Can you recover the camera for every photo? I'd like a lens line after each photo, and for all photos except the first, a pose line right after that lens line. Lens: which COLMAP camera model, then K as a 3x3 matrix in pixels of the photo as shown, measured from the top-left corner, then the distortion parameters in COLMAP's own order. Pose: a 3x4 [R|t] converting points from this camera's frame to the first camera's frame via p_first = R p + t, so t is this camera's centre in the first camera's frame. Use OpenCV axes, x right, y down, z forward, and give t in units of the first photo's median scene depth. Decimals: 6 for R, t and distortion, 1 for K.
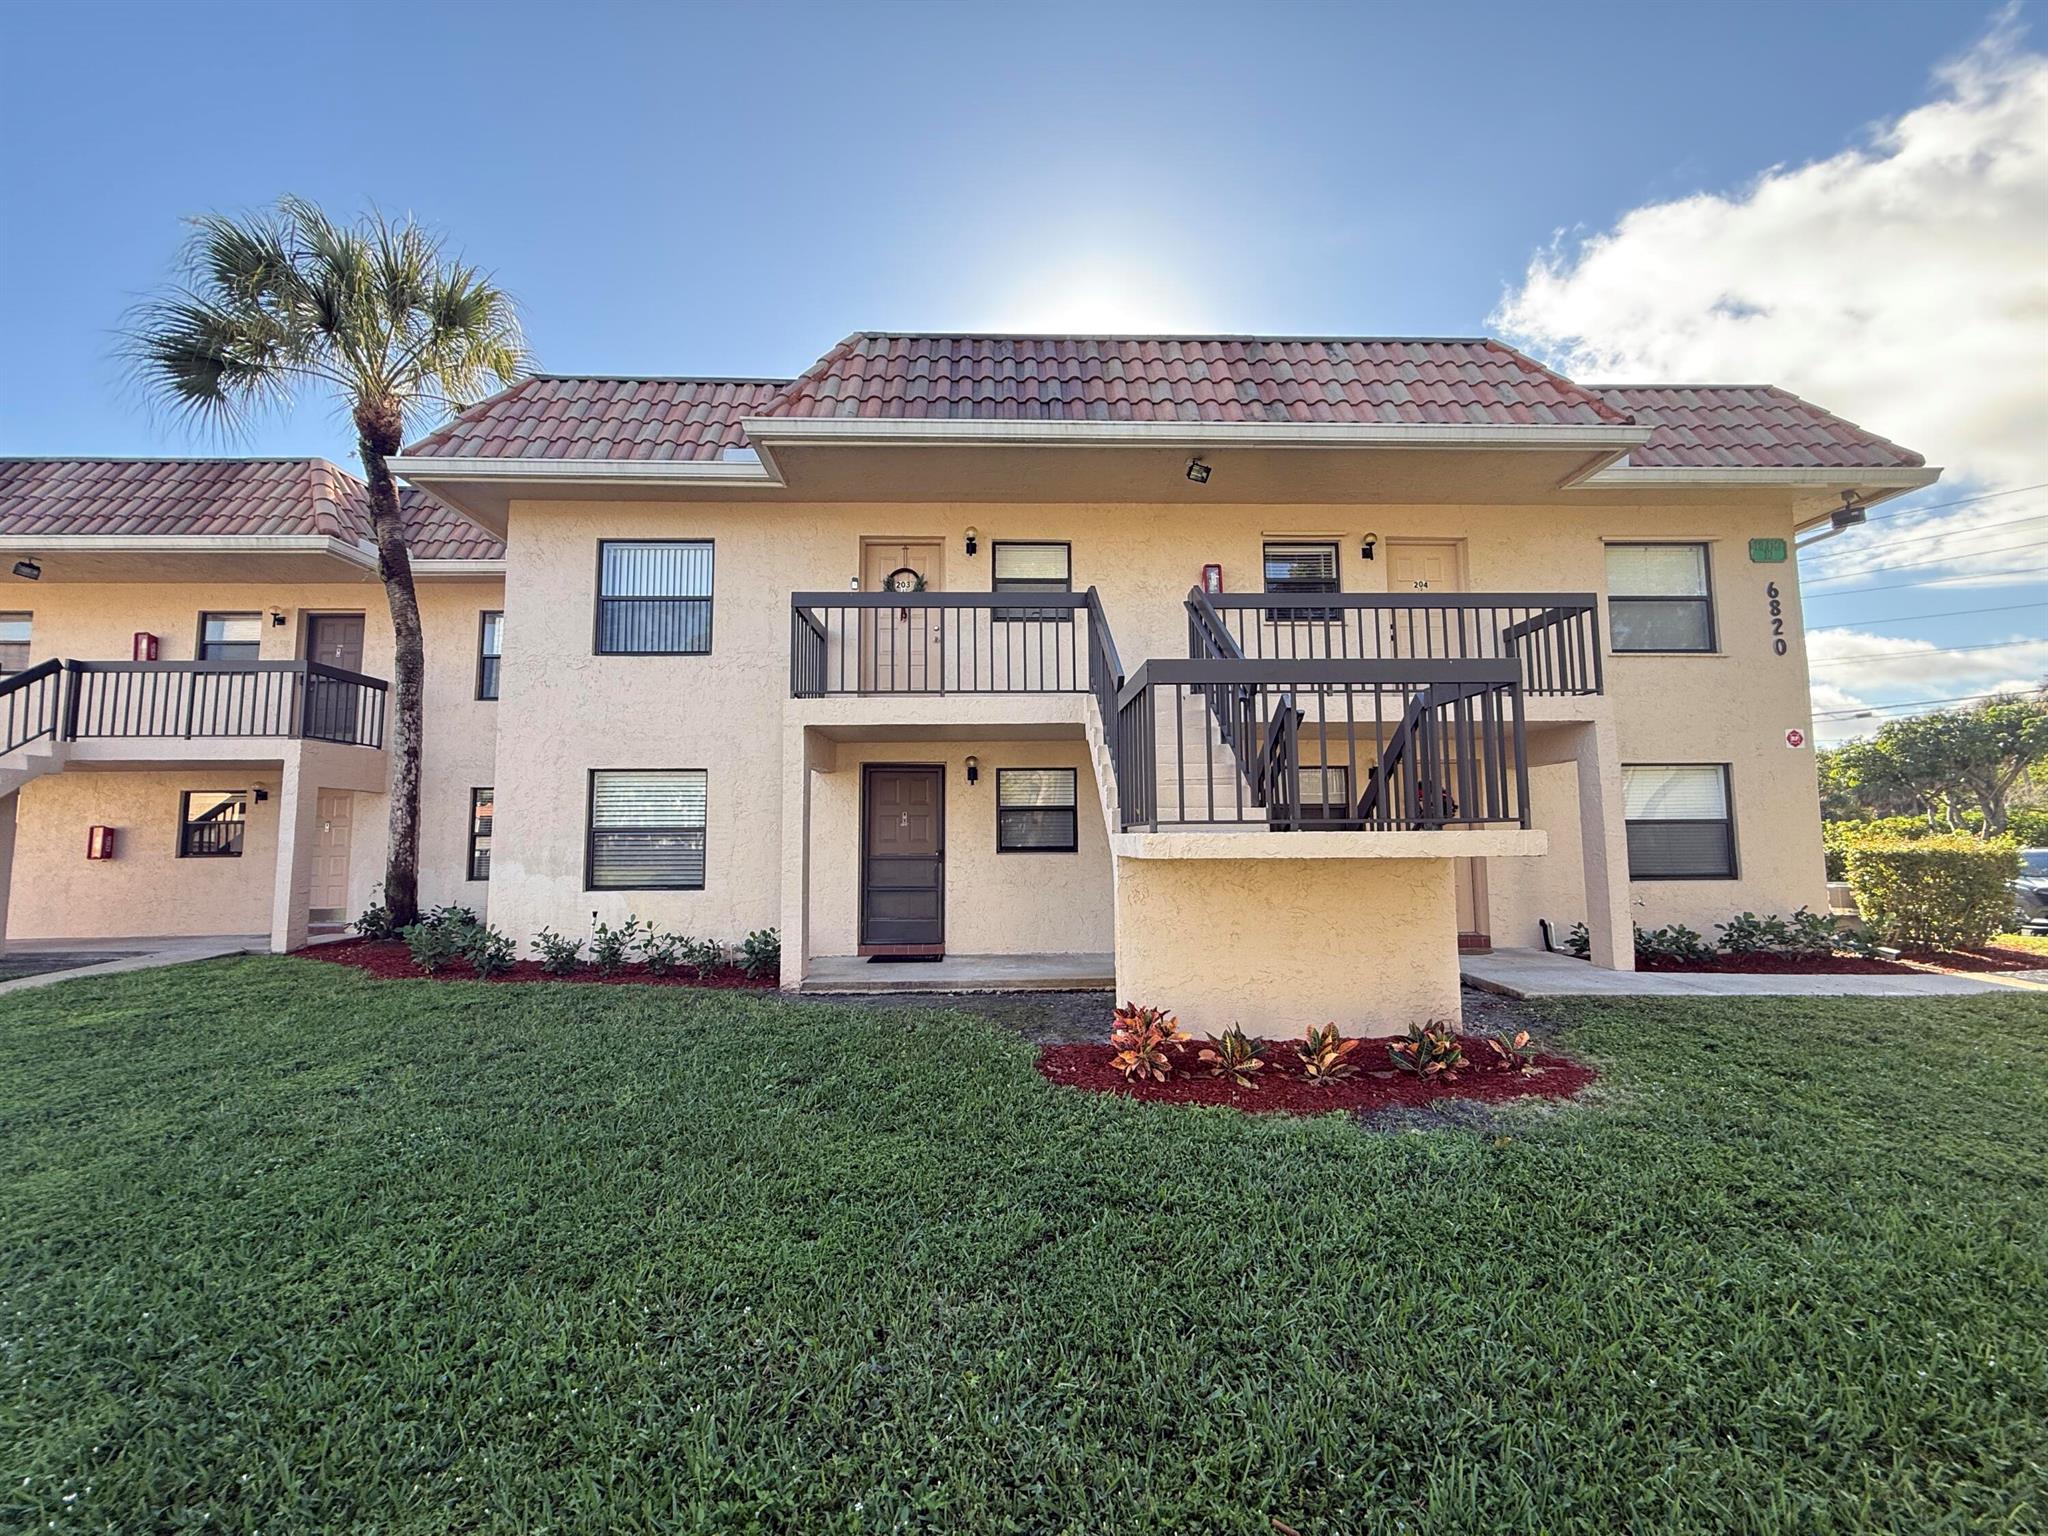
lens RADIAL K [[813.6, 0, 1021.9], [0, 813.6, 767.1], [0, 0, 1]] dist [0.000413, -0.000079]
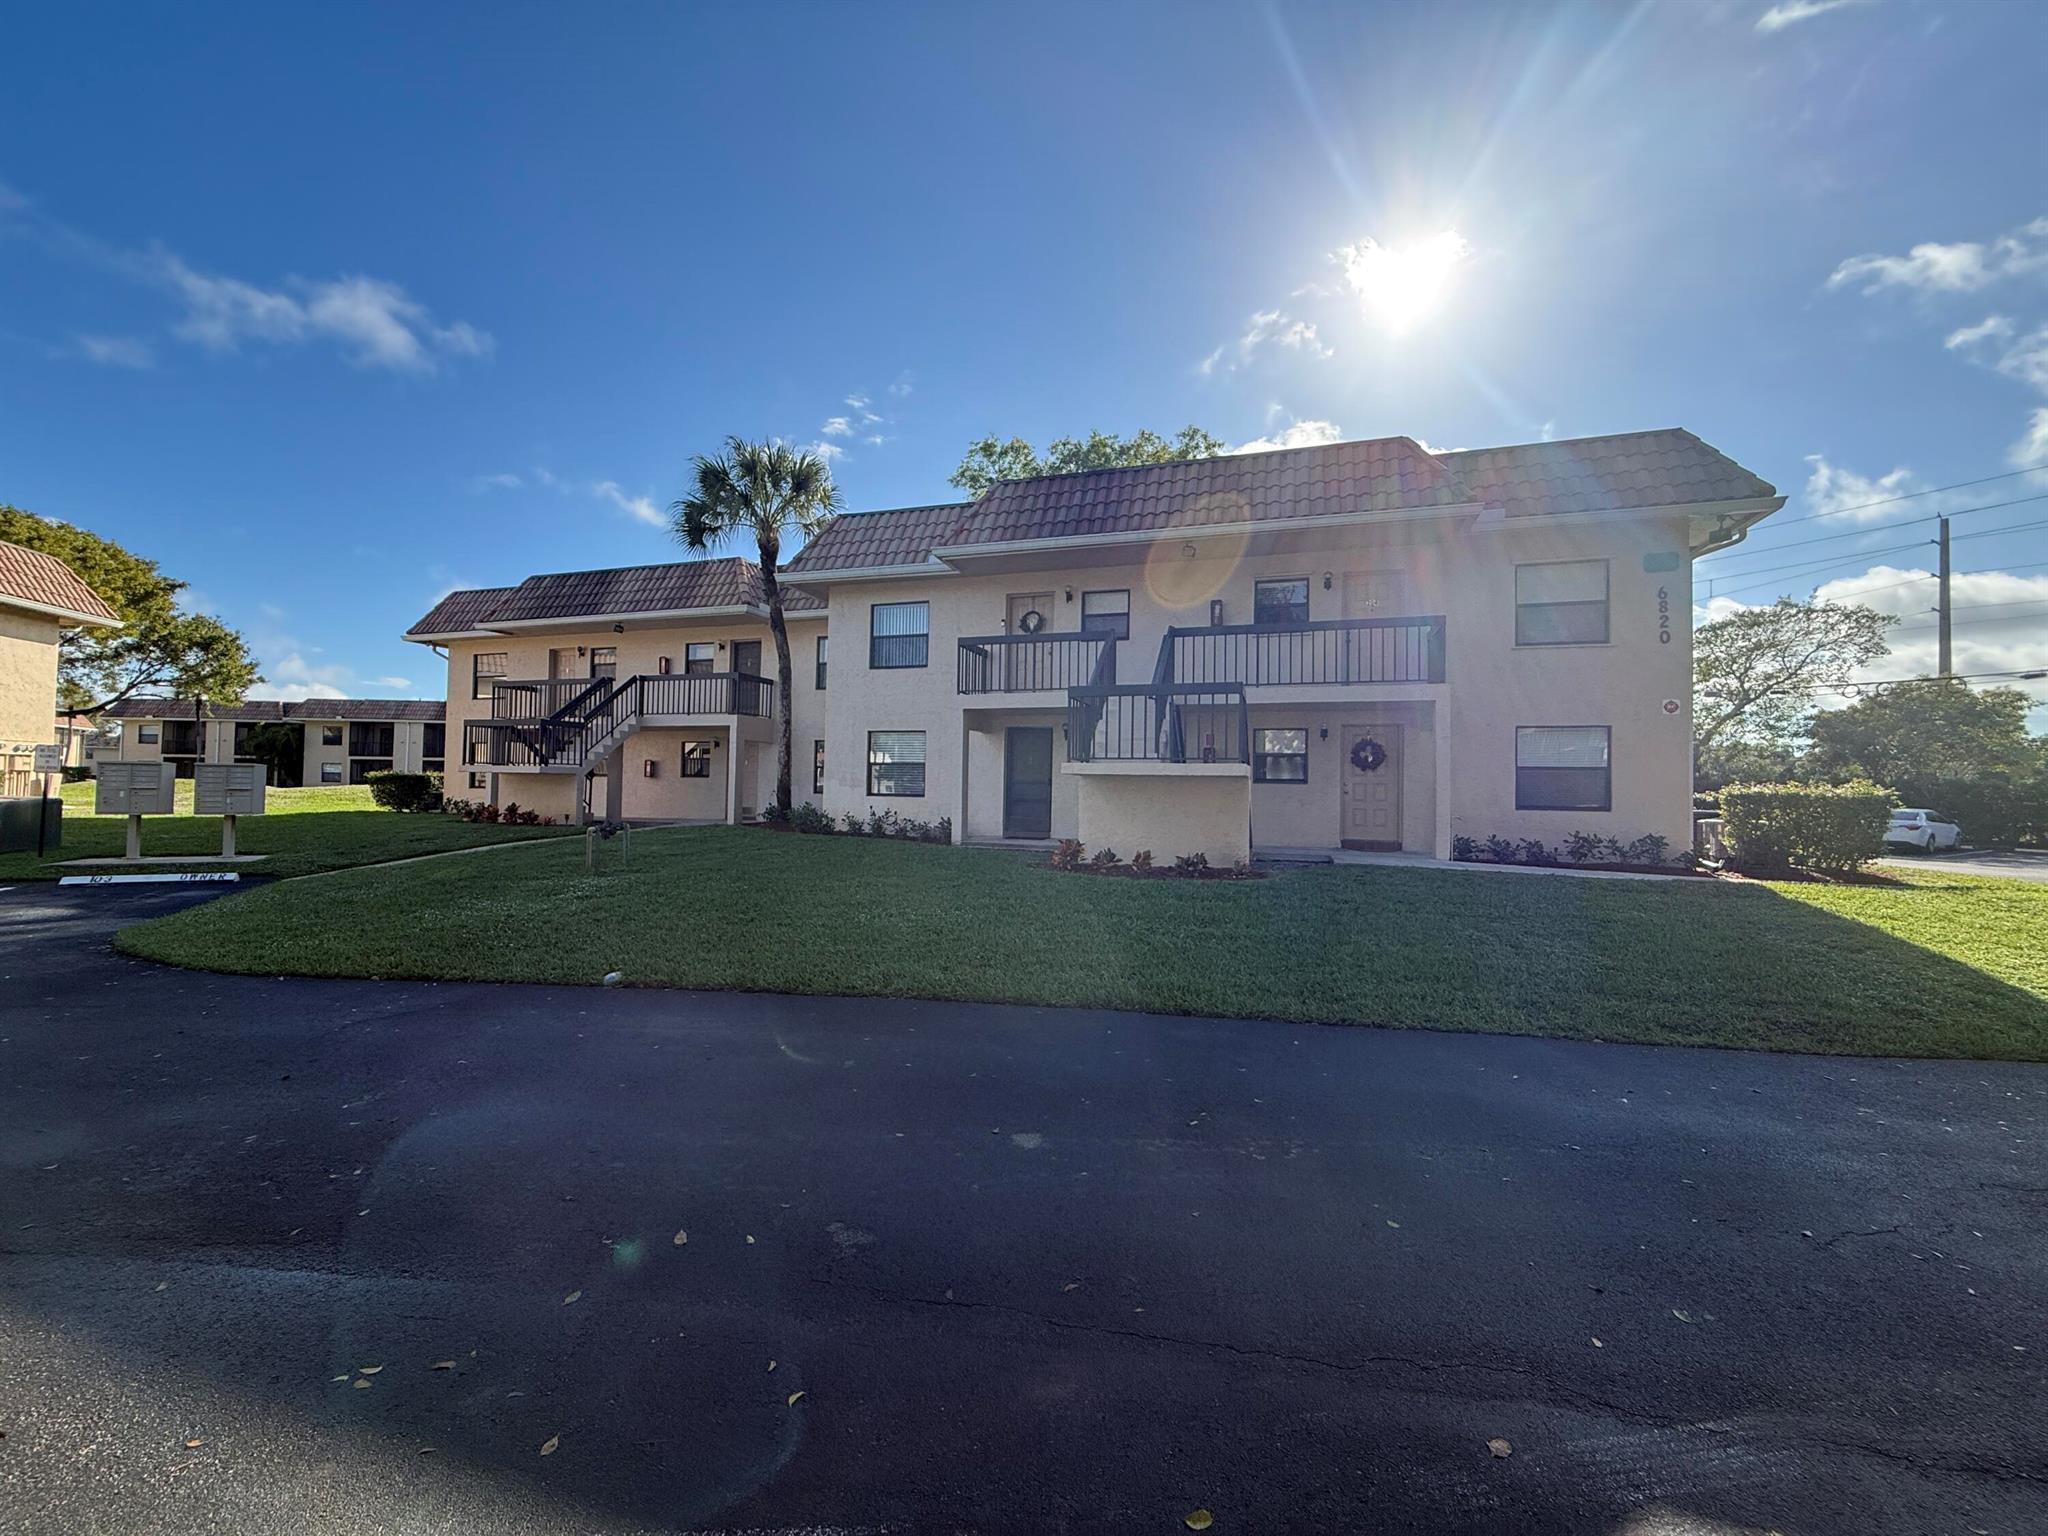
lens RADIAL K [[813.6, 0, 1026.7], [0, 813.6, 768.5], [0, 0, 1]] dist [0.000413, -0.000079]
pose [[0.942402, 0.015075, -0.334143, 0.404631], [0.004626, 0.998301, 0.058086, -0.017386], [0.334451, -0.056286, 0.940731, -0.593468]]
